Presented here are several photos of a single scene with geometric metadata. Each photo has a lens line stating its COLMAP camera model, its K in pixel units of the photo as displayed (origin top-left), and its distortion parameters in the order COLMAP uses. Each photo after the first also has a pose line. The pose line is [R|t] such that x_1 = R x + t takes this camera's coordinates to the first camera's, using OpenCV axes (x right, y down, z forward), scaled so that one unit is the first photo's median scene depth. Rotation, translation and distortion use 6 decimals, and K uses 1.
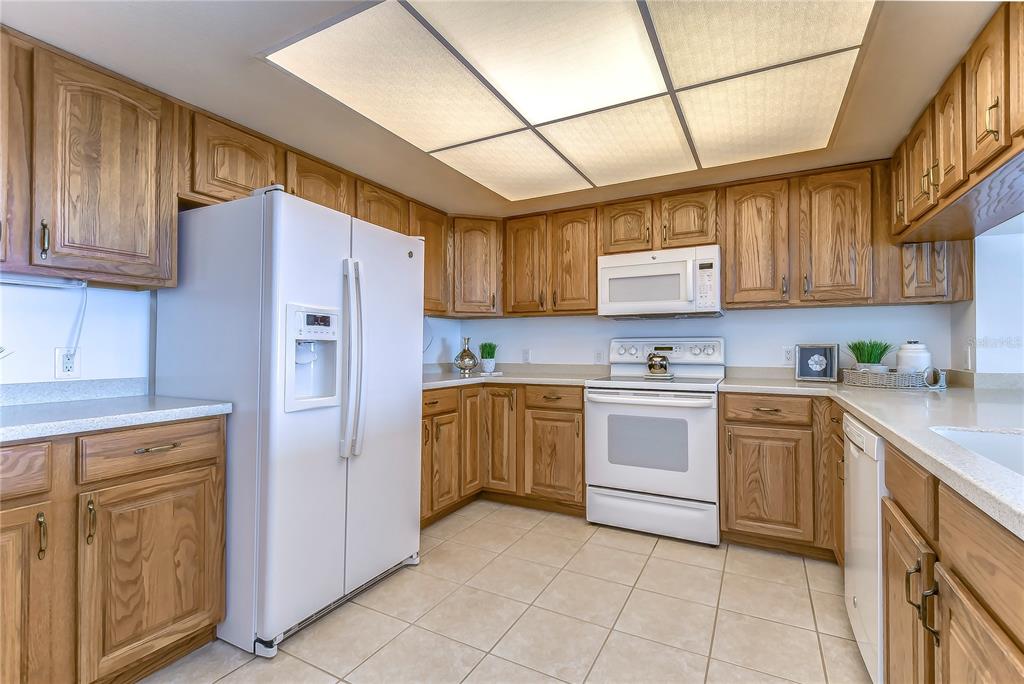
lens RADIAL K [[457.5, 0, 512.0], [0, 457.5, 342.0], [0, 0, 1]] dist [0.018279, -0.013578]
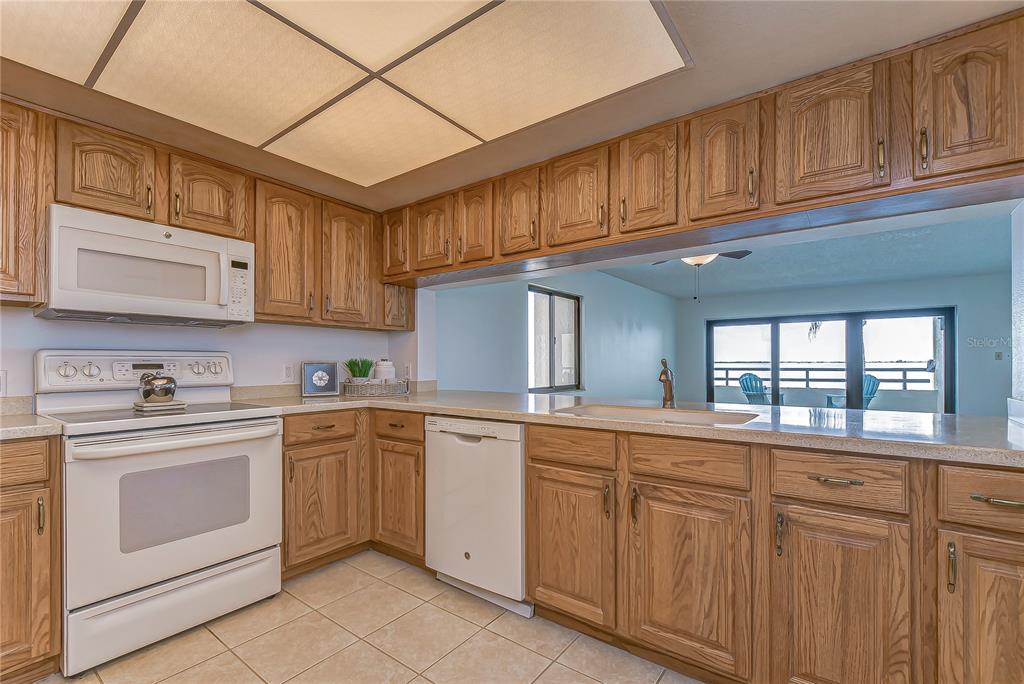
lens RADIAL K [[443.7, 0, 543.1], [0, 443.7, 360.7], [0, 0, 1]] dist [-0.002422, -0.000602]
pose [[0.128360, 0.005943, 0.991710, -0.307326], [-0.007155, 0.999962, -0.005066, 0.005695], [-0.991702, -0.006445, 0.128397, 0.383005]]
